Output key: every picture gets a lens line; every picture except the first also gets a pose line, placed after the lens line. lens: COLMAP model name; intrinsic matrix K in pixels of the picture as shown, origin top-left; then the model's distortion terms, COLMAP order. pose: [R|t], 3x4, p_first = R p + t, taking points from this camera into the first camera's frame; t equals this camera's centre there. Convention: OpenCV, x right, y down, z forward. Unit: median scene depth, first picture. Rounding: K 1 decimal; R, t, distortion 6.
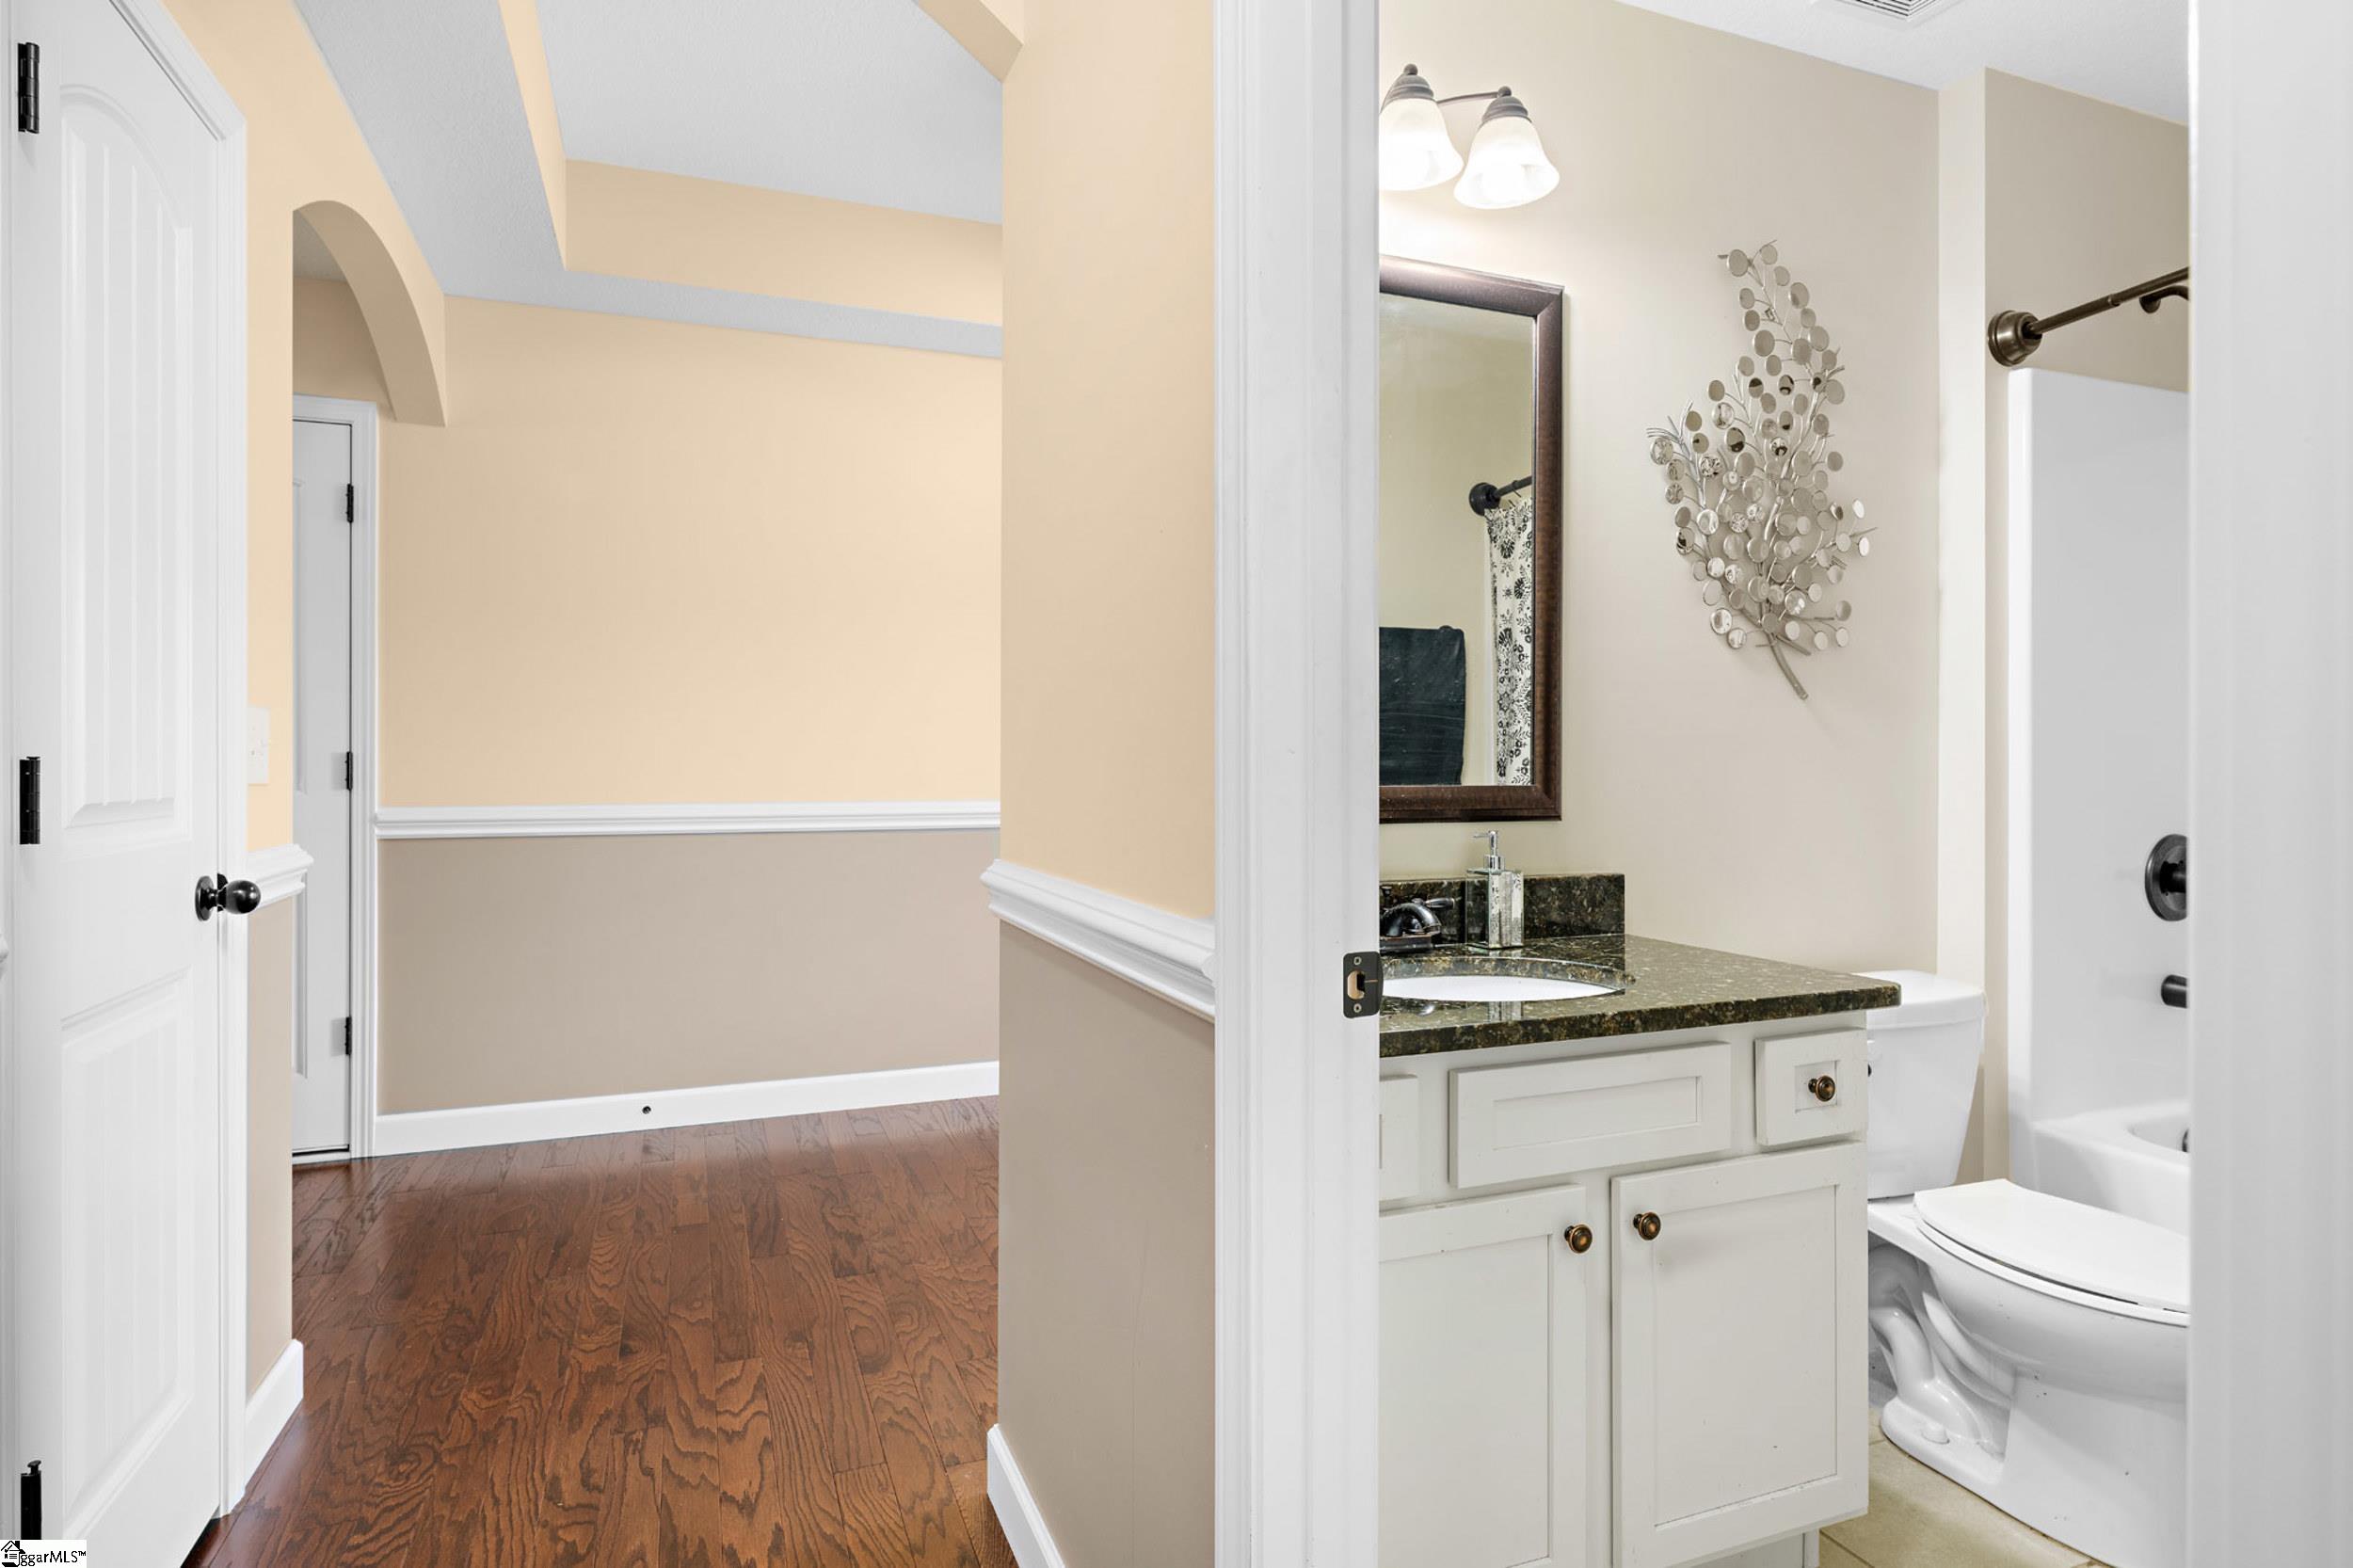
lens RADIAL K [[1236.4, 0, 1183.3], [0, 1236.4, 767.2], [0, 0, 1]] dist [-0.000788, 0.001578]
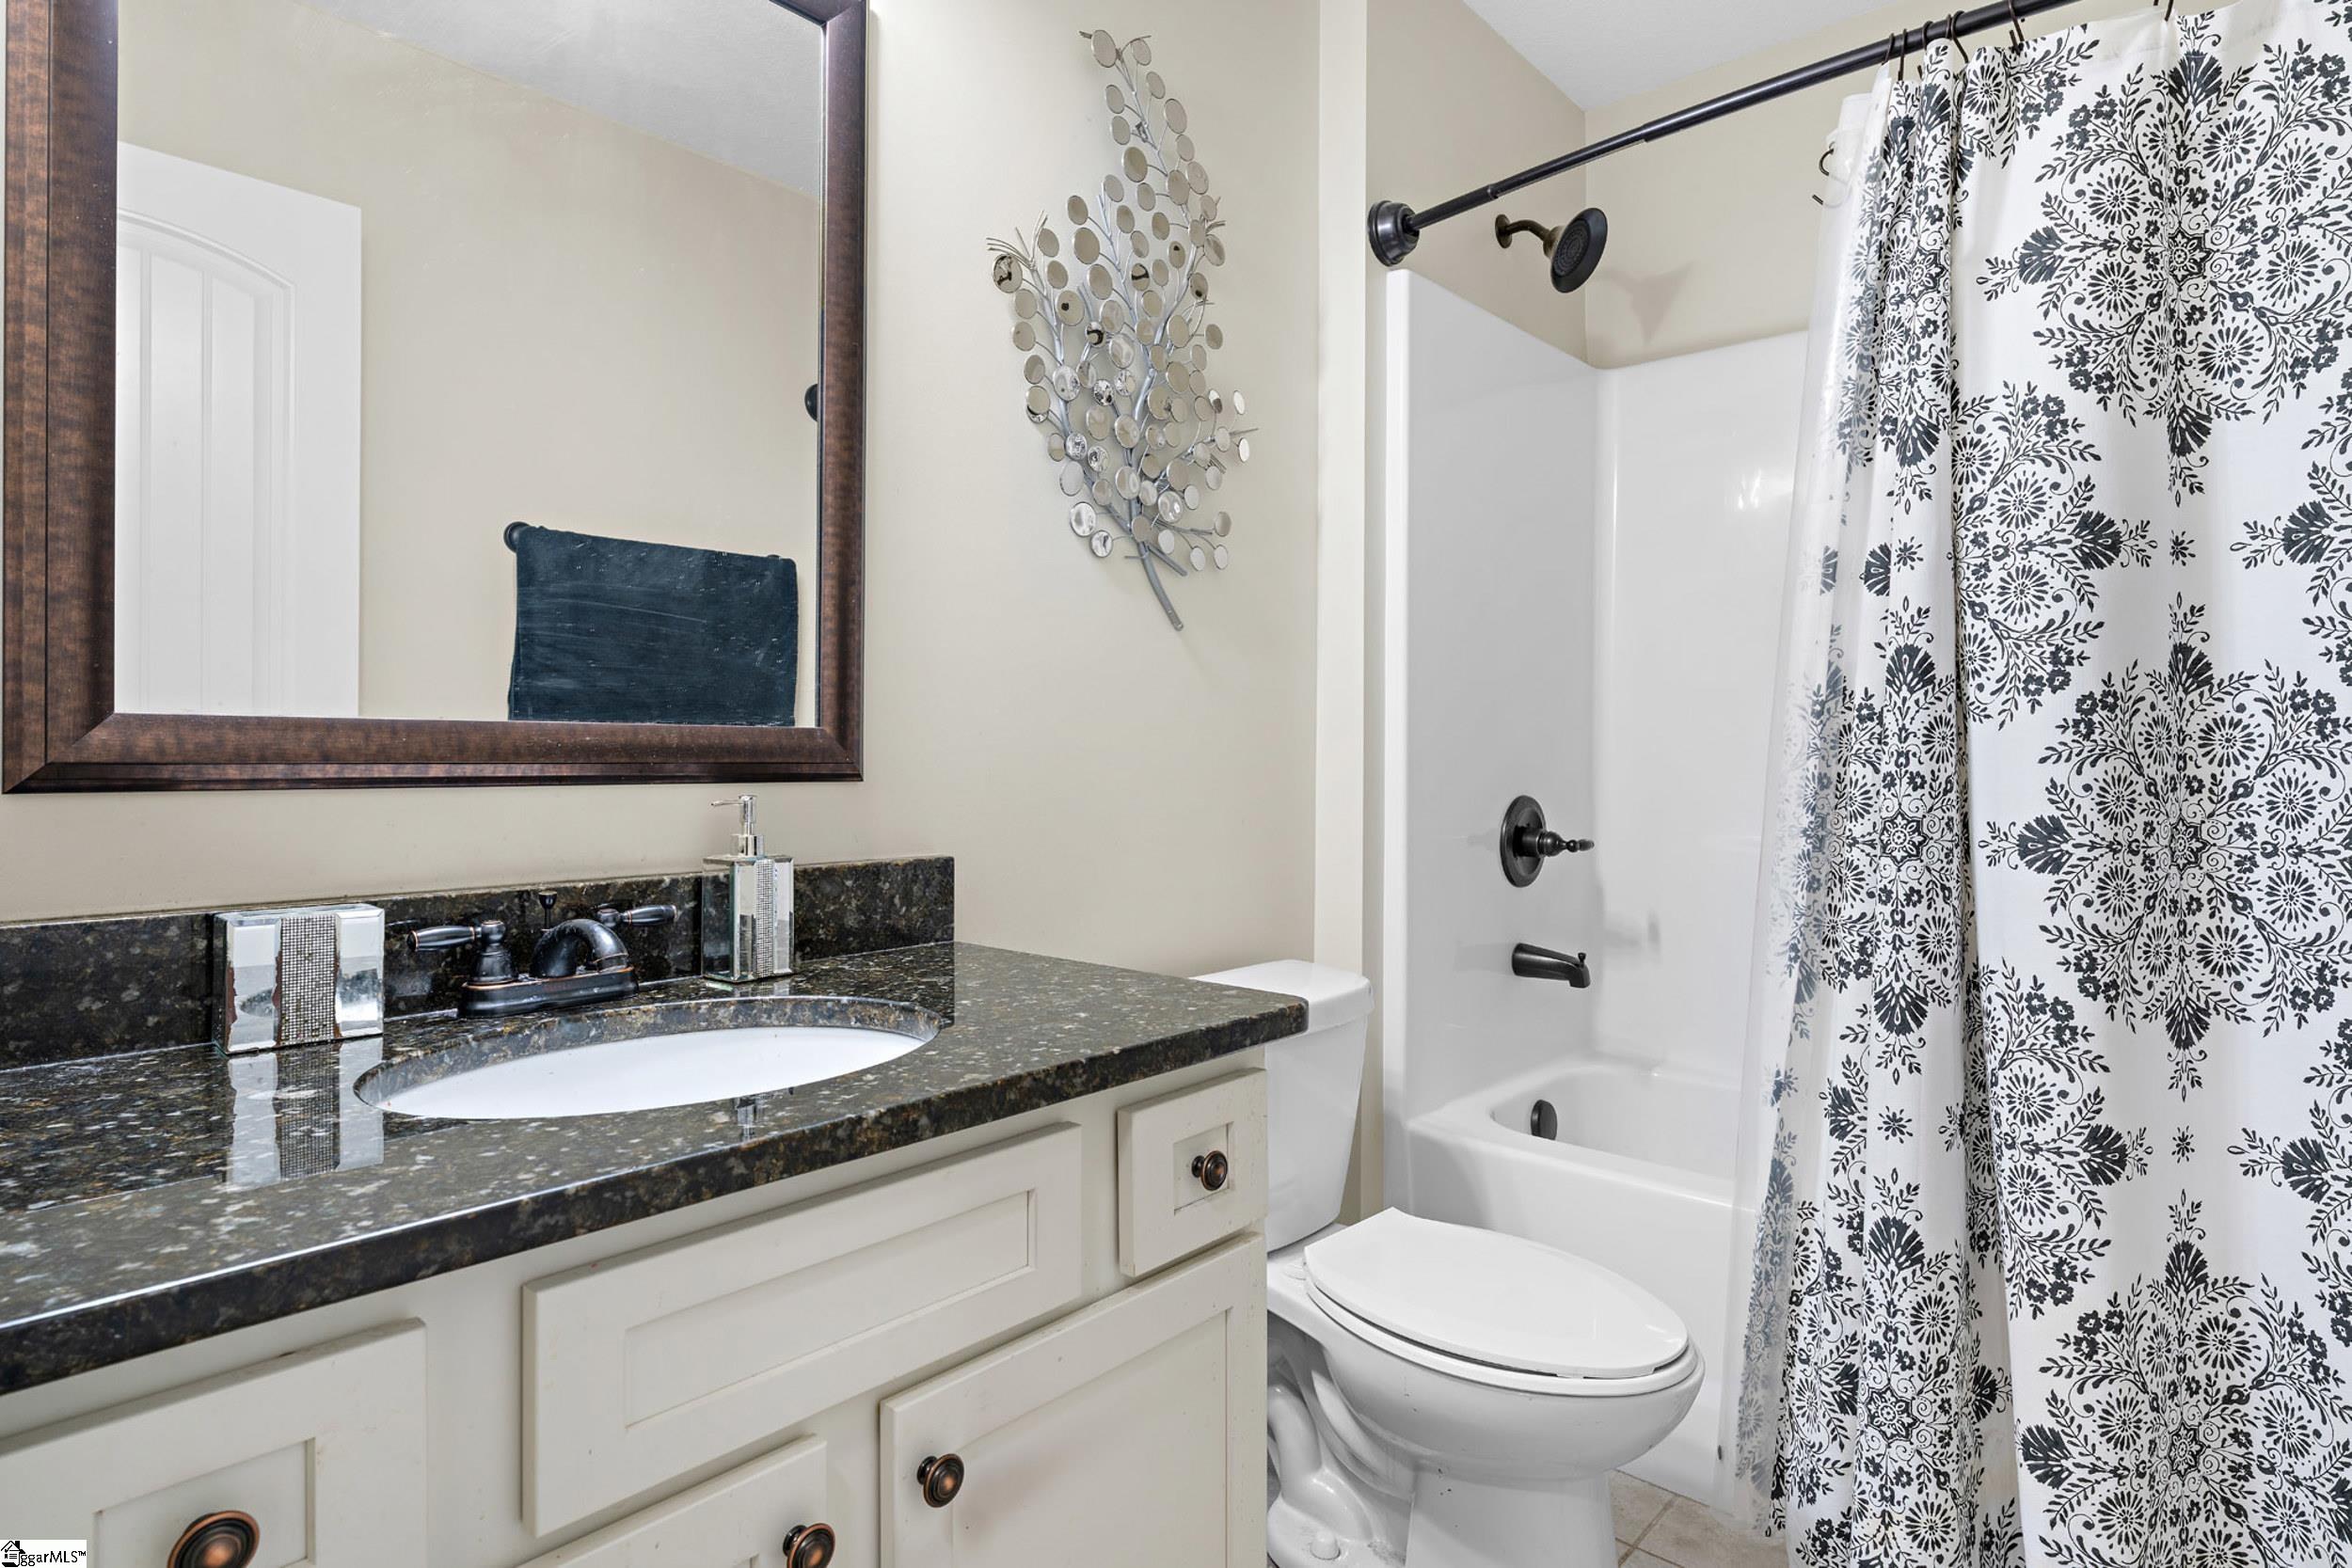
lens RADIAL K [[1235.8, 0, 1169.8], [0, 1235.8, 770.5], [0, 0, 1]] dist [-0.000788, 0.001578]
pose [[0.893070, -0.002024, 0.449914, 0.157778], [-0.003312, 0.999933, 0.011072, 0.030457], [-0.449906, -0.011378, 0.893003, 0.331705]]
